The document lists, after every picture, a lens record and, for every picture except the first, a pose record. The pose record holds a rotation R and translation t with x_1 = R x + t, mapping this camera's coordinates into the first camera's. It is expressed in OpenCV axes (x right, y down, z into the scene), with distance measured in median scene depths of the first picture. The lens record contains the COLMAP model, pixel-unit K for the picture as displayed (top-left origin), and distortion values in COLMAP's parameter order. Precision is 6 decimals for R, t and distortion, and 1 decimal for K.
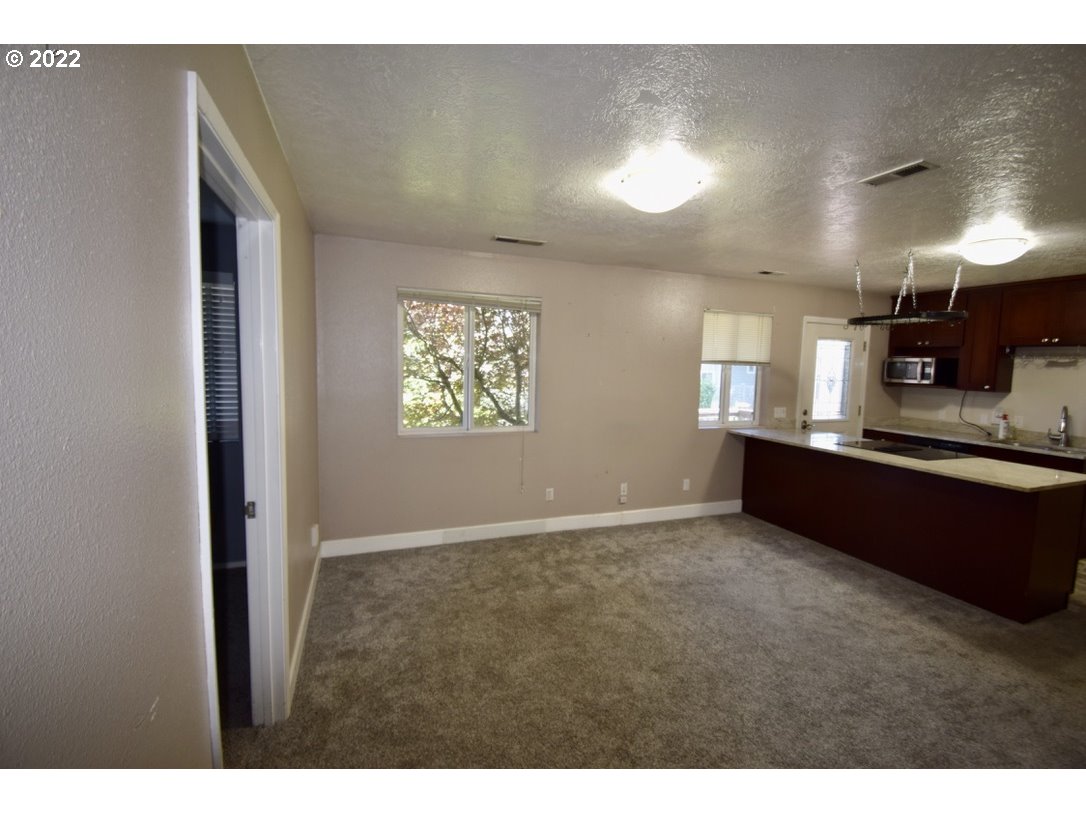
lens RADIAL K [[473.5, 0, 537.3], [0, 473.5, 408.8], [0, 0, 1]] dist [-0.023897, -0.000989]
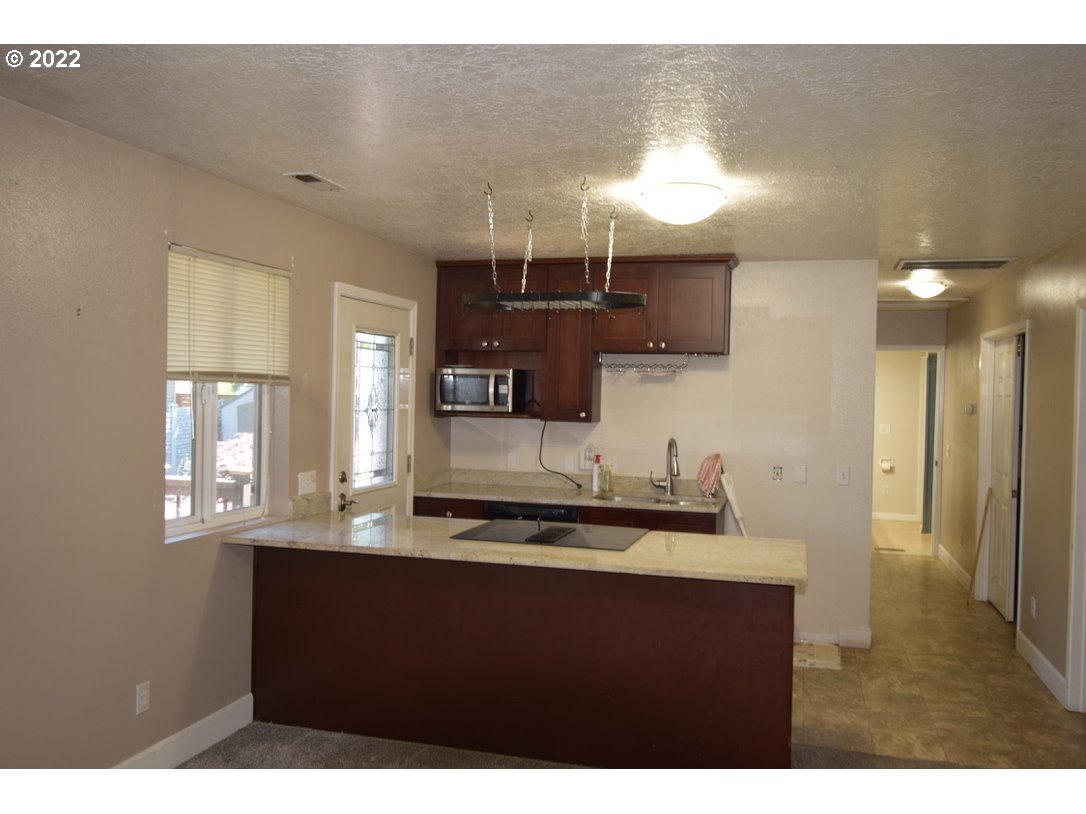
lens RADIAL K [[925.1, 0, 543.3], [0, 925.1, 413.1], [0, 0, 1]] dist [0.043956, -0.001682]
pose [[0.581818, -0.029919, 0.812768, -0.098530], [0.071400, 0.997344, -0.014398, -0.031713], [-0.810179, 0.066409, 0.582409, 0.270208]]
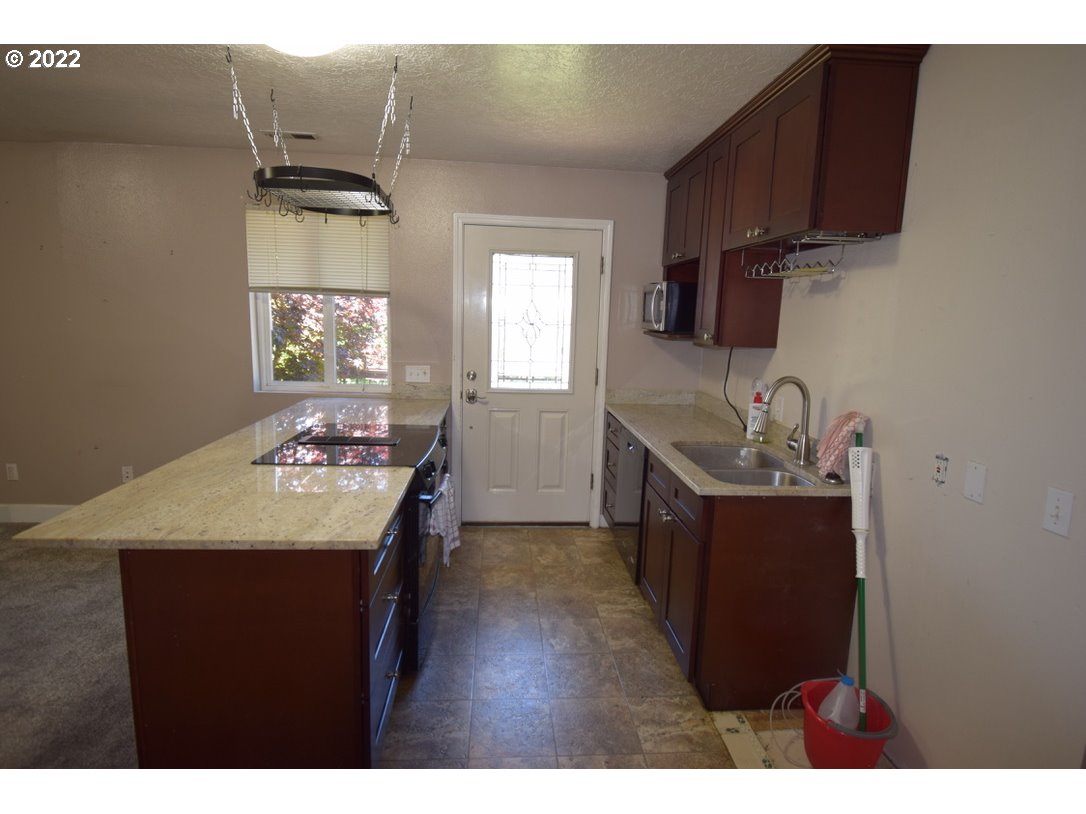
lens RADIAL K [[574.3, 0, 546.8], [0, 574.3, 402.7], [0, 0, 1]] dist [-0.000892, -0.001565]
pose [[0.965974, 0.049225, -0.253912, 0.888409], [-0.035568, 0.997677, 0.058099, -0.004206], [0.256182, -0.047091, 0.965481, 0.317271]]
